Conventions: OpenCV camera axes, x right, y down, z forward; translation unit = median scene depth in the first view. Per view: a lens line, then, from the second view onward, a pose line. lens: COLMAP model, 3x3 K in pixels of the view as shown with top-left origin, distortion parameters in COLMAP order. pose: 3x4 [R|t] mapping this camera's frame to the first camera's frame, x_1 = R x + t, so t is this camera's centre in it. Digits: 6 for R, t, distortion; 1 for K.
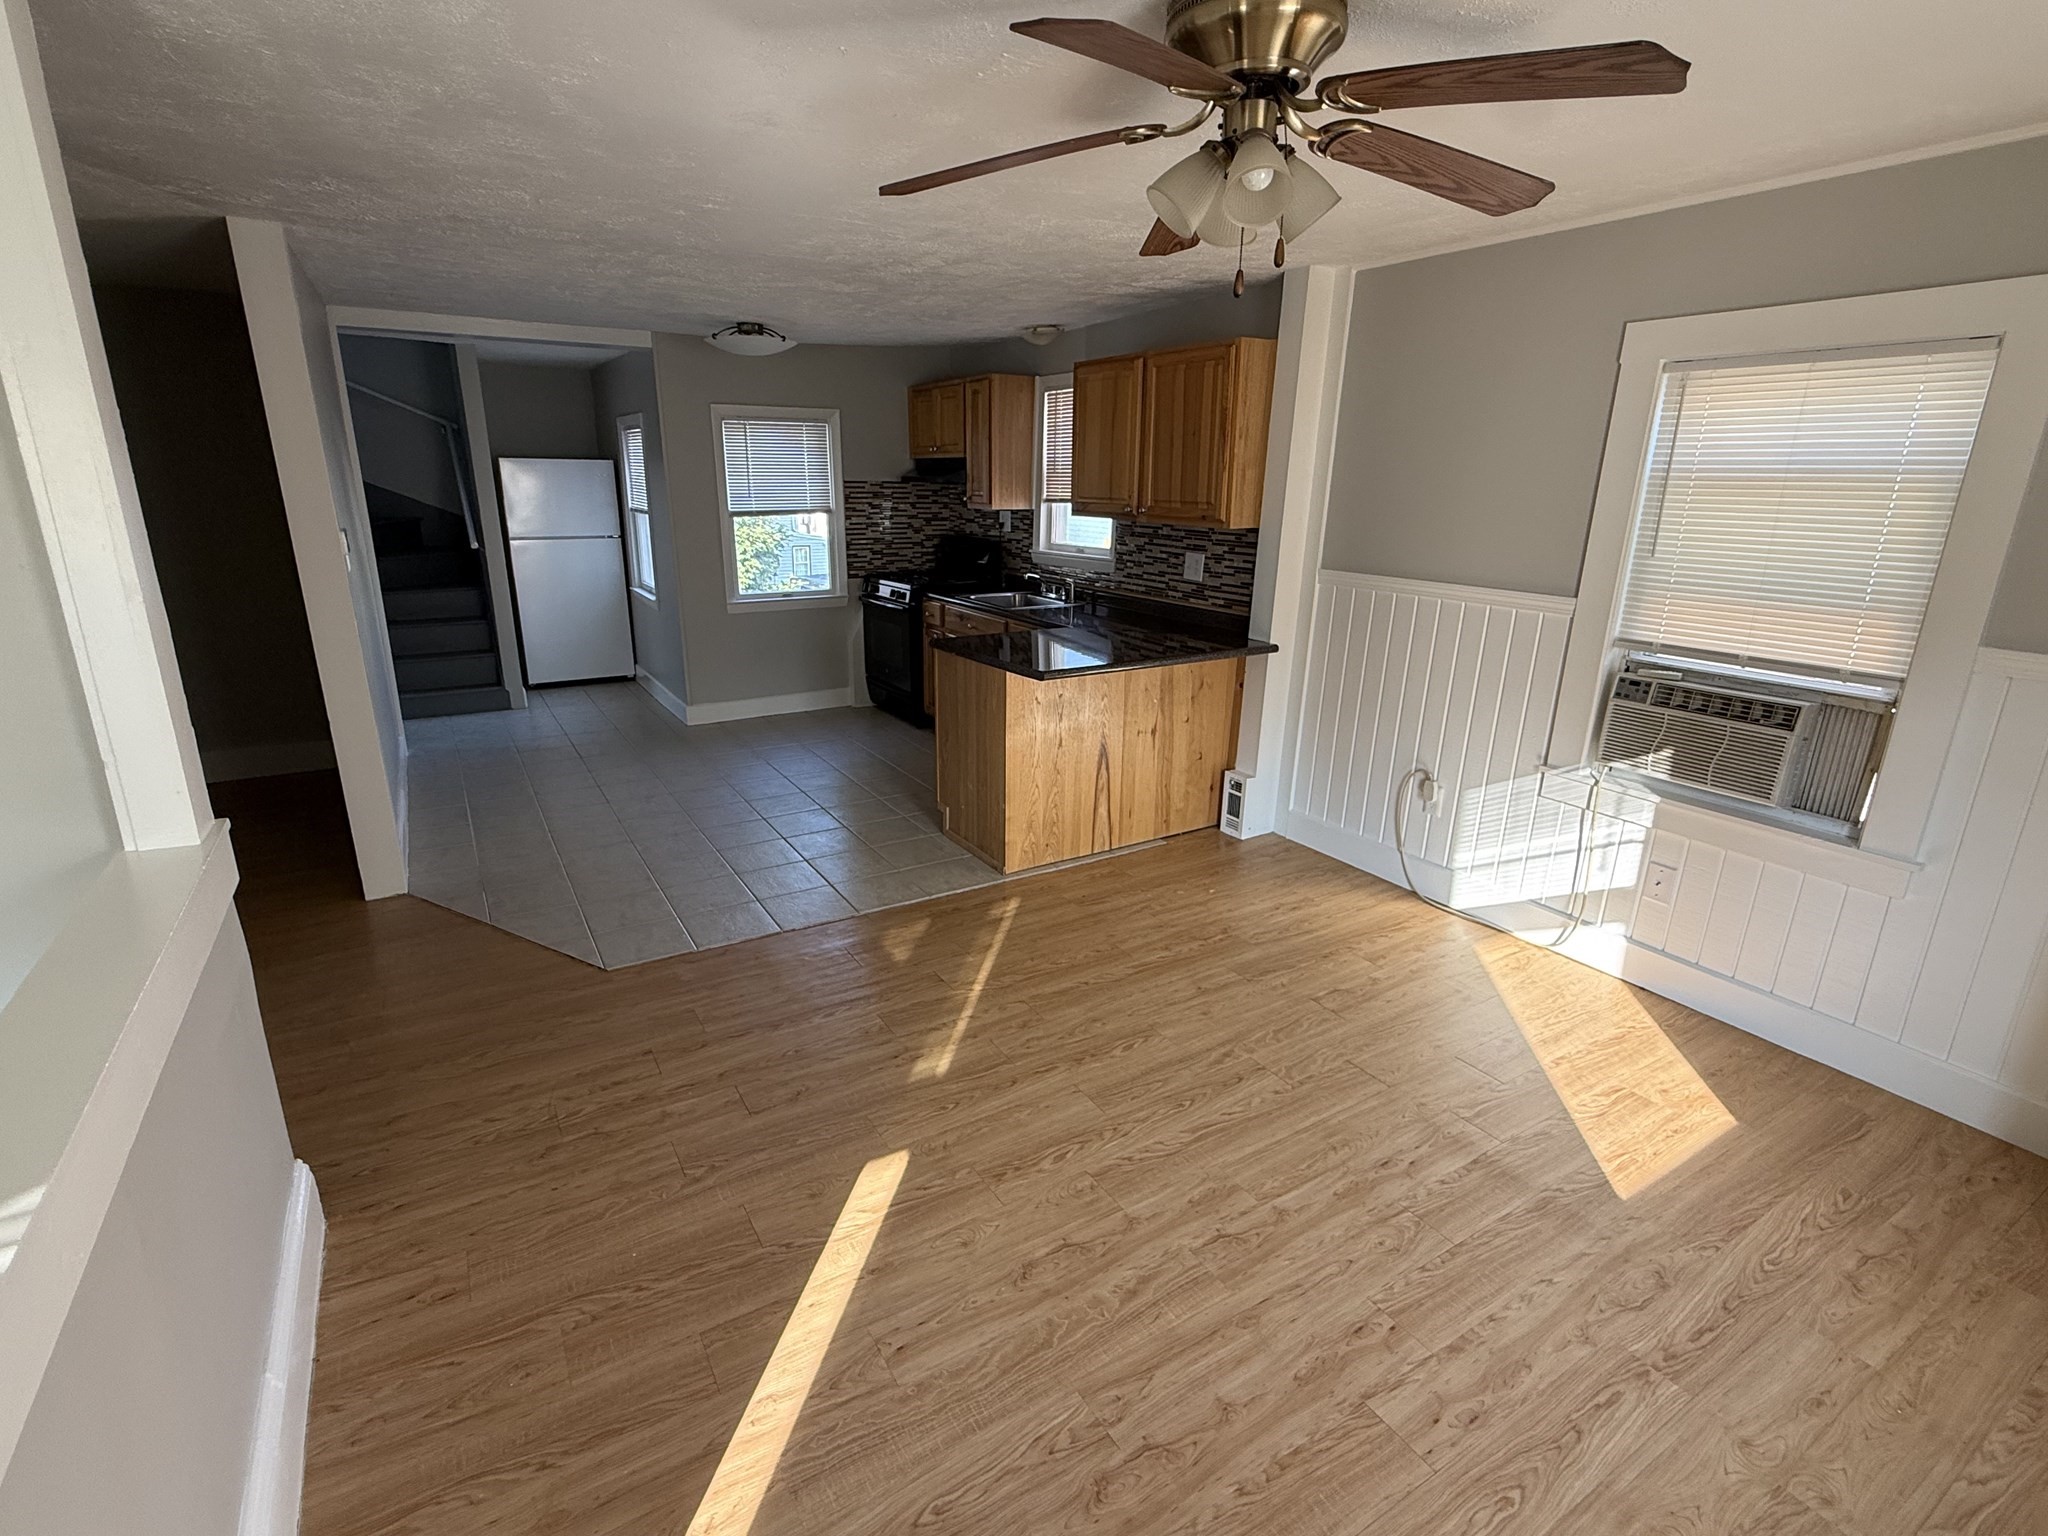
lens RADIAL K [[969.7, 0, 1019.1], [0, 969.7, 765.6], [0, 0, 1]] dist [0.000702, -0.000676]
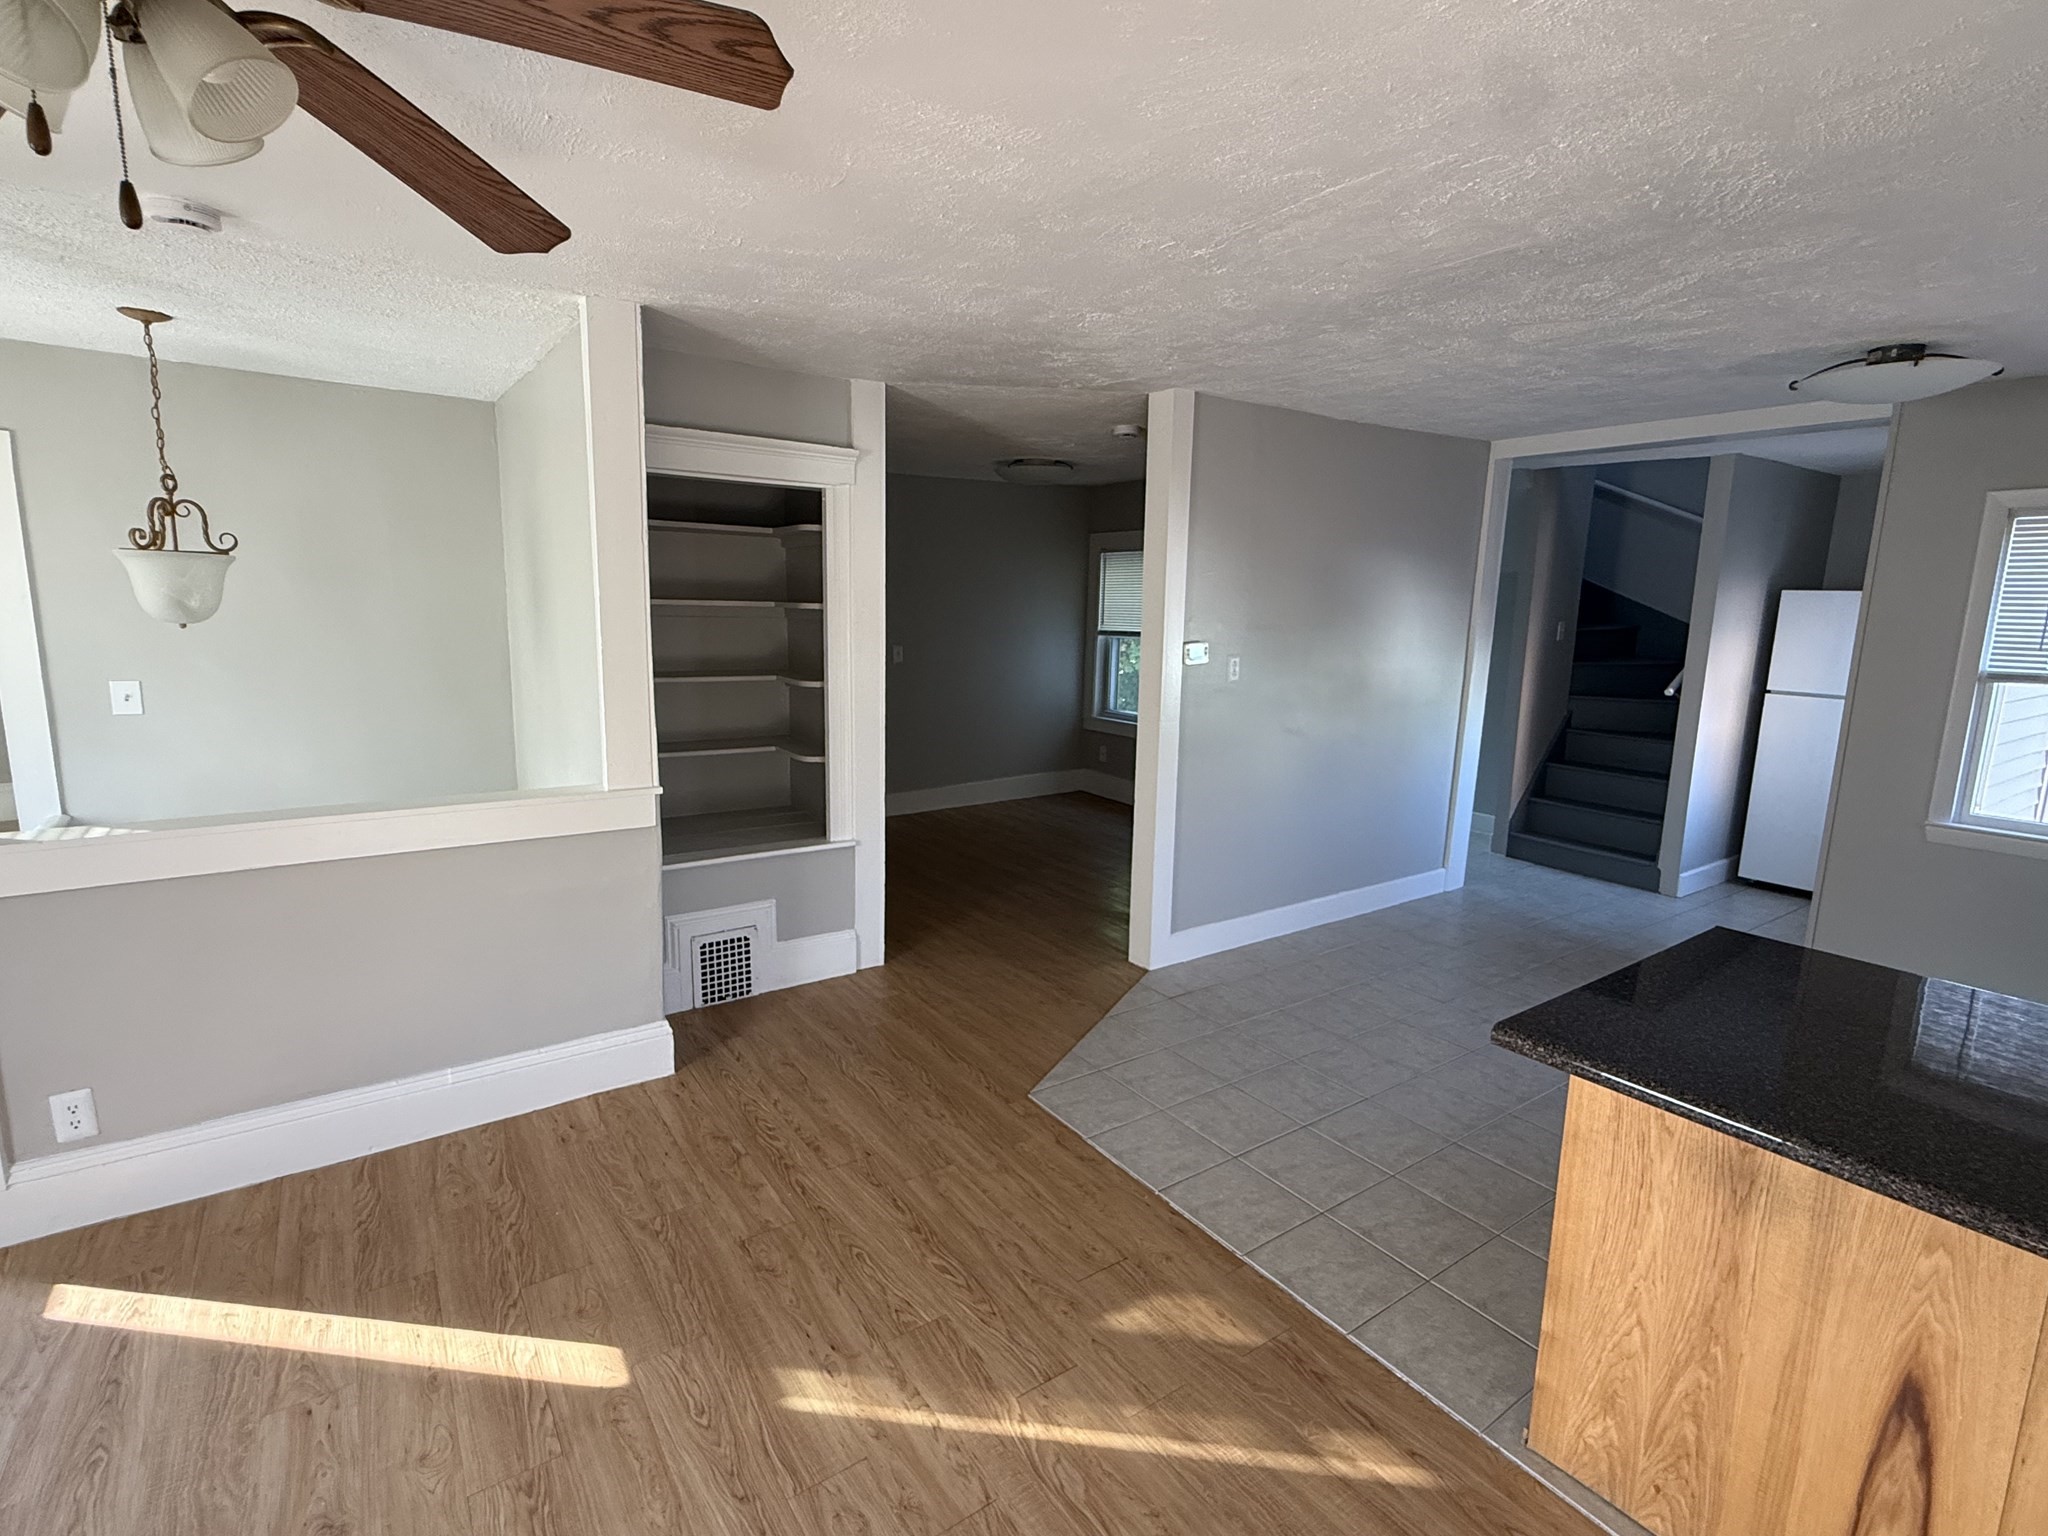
lens RADIAL K [[969.7, 0, 1019.1], [0, 969.7, 765.6], [0, 0, 1]] dist [0.000702, -0.000676]
pose [[0.060848, 0.159955, -0.985247, 0.348037], [-0.306111, 0.942502, 0.134110, -0.165294], [0.950049, 0.293434, 0.106314, 0.610764]]
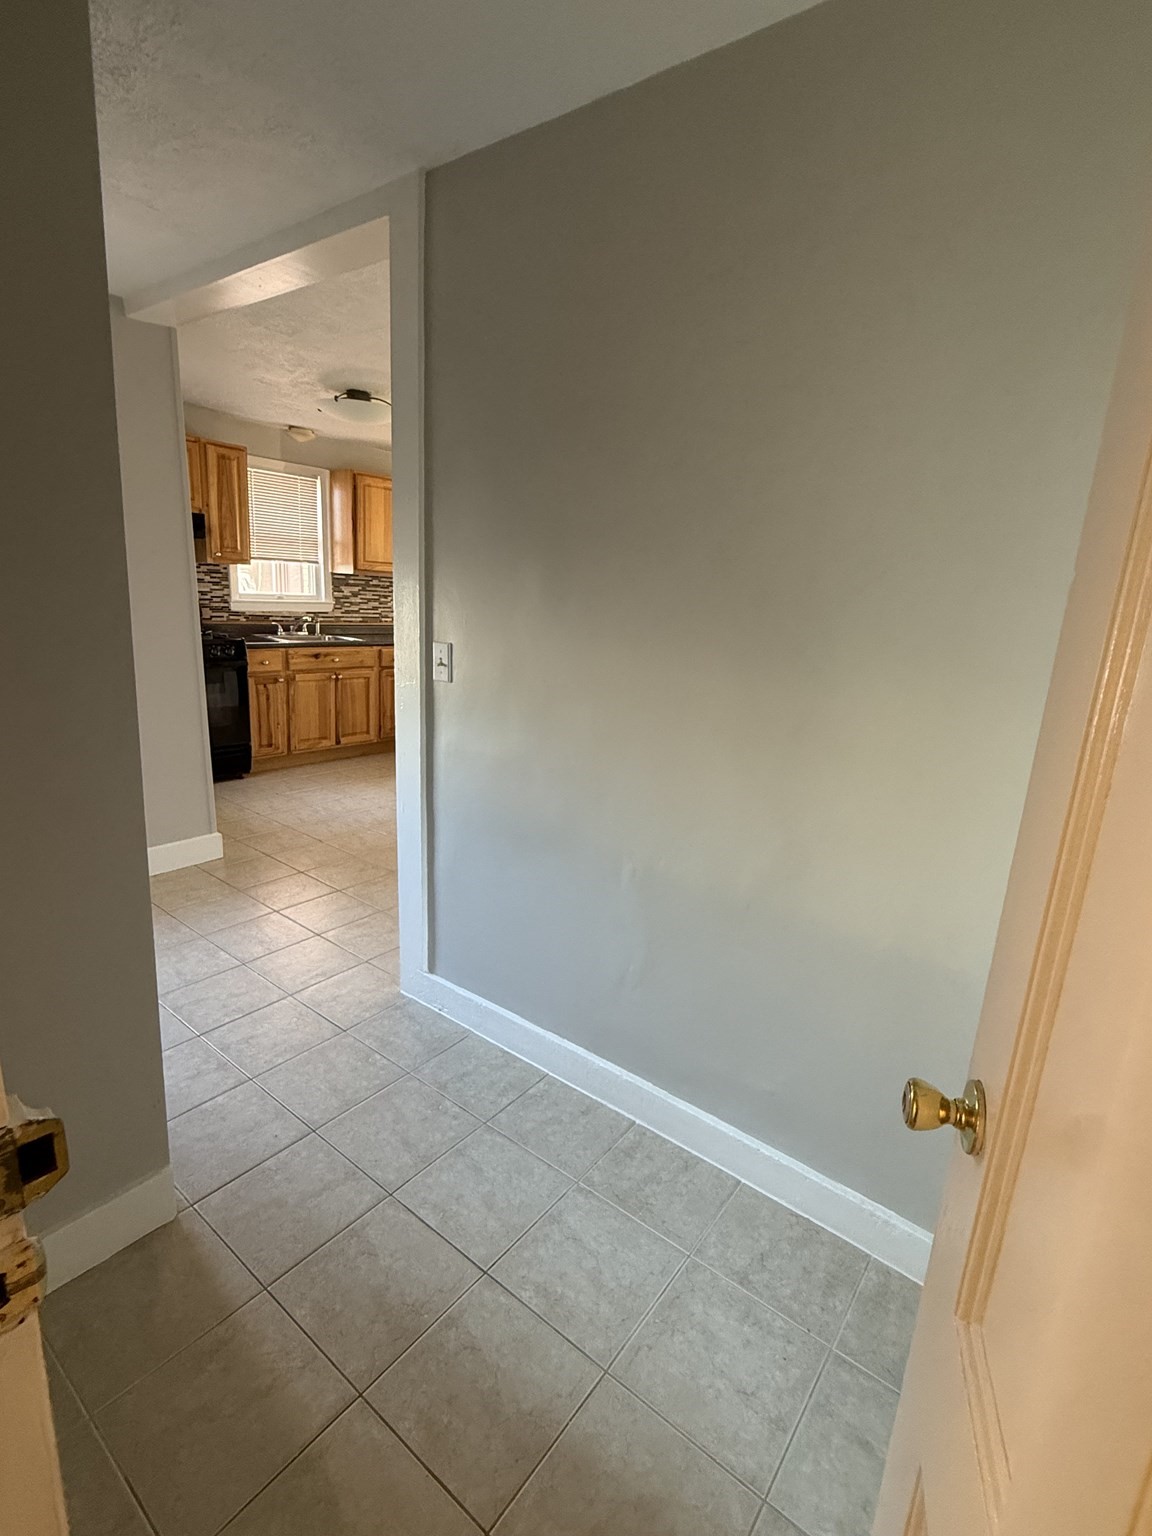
lens RADIAL K [[727.3, 0, 577.3], [0, 727.3, 766.2], [0, 0, 1]] dist [0.000702, -0.000676]
pose [[-0.357202, -0.247405, 0.900665, -1.380911], [0.208643, 0.918780, 0.335128, -0.351233], [-0.910426, 0.307626, -0.276571, 1.327385]]
